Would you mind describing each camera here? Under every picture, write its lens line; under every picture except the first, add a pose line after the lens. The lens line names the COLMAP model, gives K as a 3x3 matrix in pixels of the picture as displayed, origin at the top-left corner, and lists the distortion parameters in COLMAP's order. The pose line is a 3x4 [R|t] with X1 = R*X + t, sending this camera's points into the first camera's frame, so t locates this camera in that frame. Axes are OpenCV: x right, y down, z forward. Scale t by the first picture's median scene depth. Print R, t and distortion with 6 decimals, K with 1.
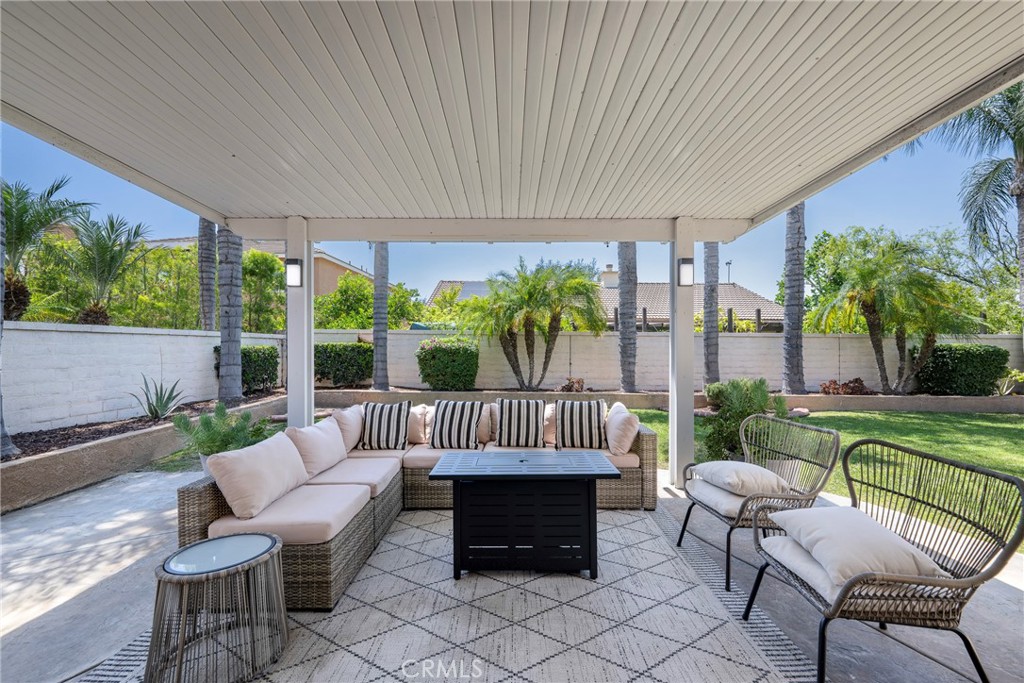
lens RADIAL K [[409.6, 0, 512.7], [0, 409.6, 345.0], [0, 0, 1]] dist [-0.021682, 0.000253]
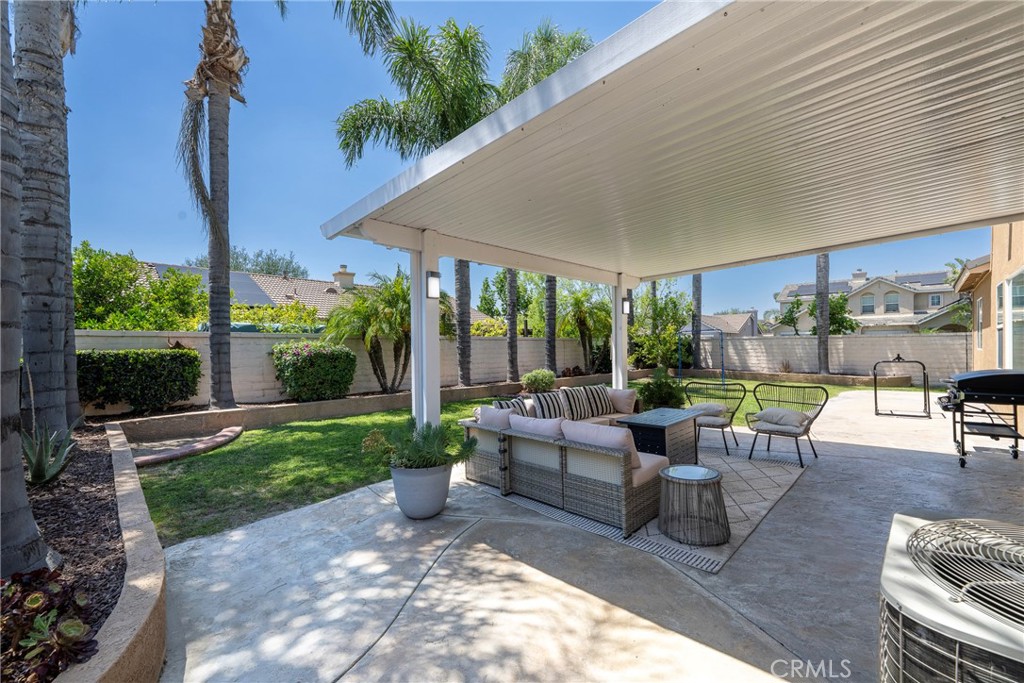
lens RADIAL K [[409.6, 0, 520.3], [0, 409.6, 342.9], [0, 0, 1]] dist [-0.021682, 0.000253]
pose [[0.693424, -0.008666, 0.720478, -0.479525], [0.012982, 0.999916, -0.000468, -0.009328], [-0.720413, 0.009678, 0.693478, 0.044480]]
